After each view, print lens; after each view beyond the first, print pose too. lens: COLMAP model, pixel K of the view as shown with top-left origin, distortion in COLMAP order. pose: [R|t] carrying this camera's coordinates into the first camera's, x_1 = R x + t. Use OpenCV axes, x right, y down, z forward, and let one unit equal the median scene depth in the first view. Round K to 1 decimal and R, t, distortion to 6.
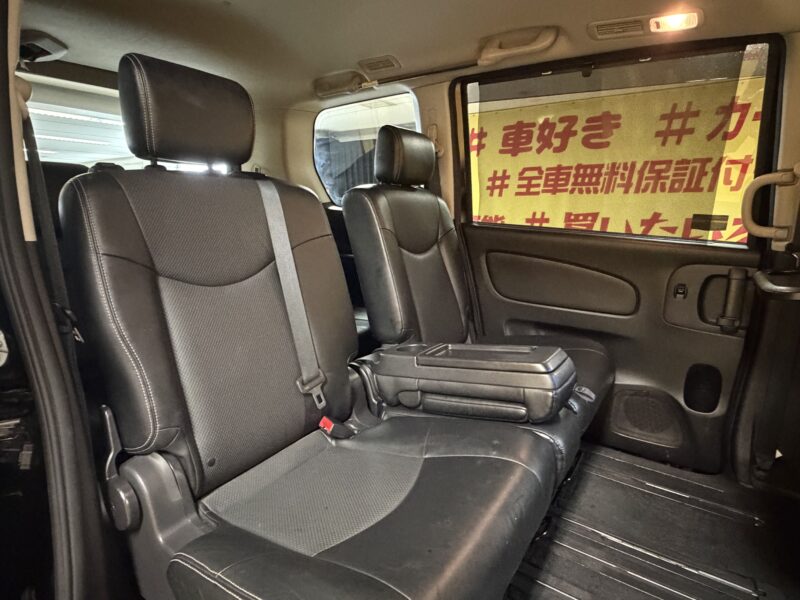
lens RADIAL K [[447.2, 0, 395.3], [0, 447.2, 299.4], [0, 0, 1]] dist [-0.000196, -0.000547]
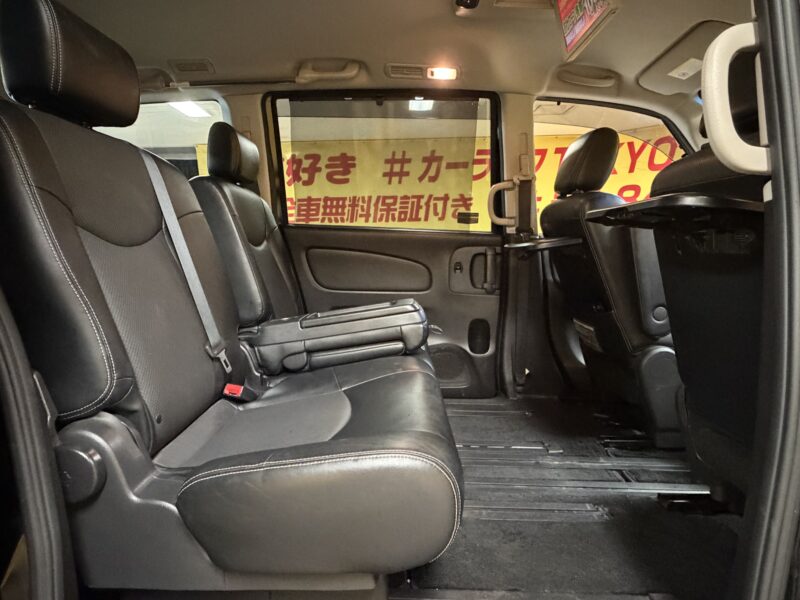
lens RADIAL K [[436.5, 0, 402.0], [0, 436.5, 286.6], [0, 0, 1]] dist [-0.000902, -0.000506]
pose [[0.848890, -0.072122, 0.523625, -0.090610], [0.120191, 0.991034, -0.058351, 0.041964], [-0.514722, 0.112469, 0.849948, -0.016272]]
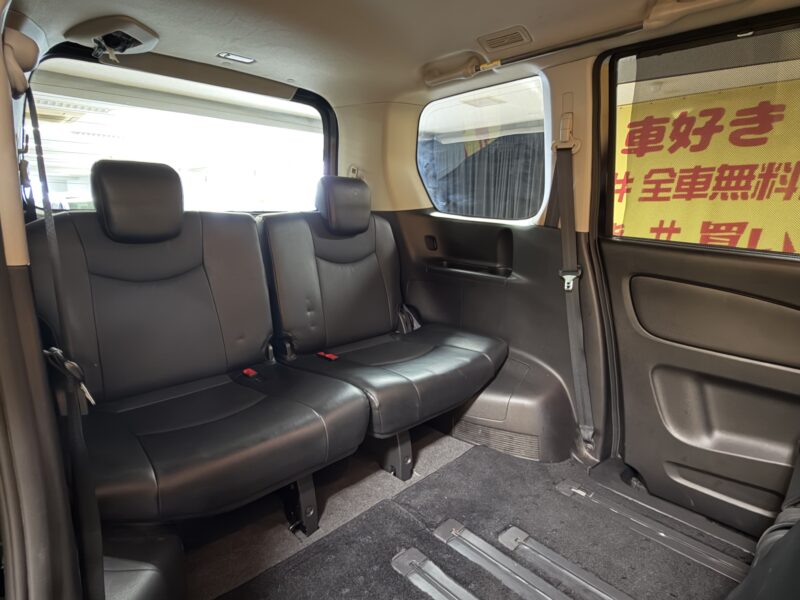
lens RADIAL K [[464.9, 0, 388.7], [0, 464.9, 298.2], [0, 0, 1]] dist [0.002359, -0.000016]
pose [[0.975071, 0.054210, -0.215169, -0.016150], [-0.058302, 0.998218, -0.012710, -0.017215], [0.214097, 0.024938, 0.976494, 0.070011]]
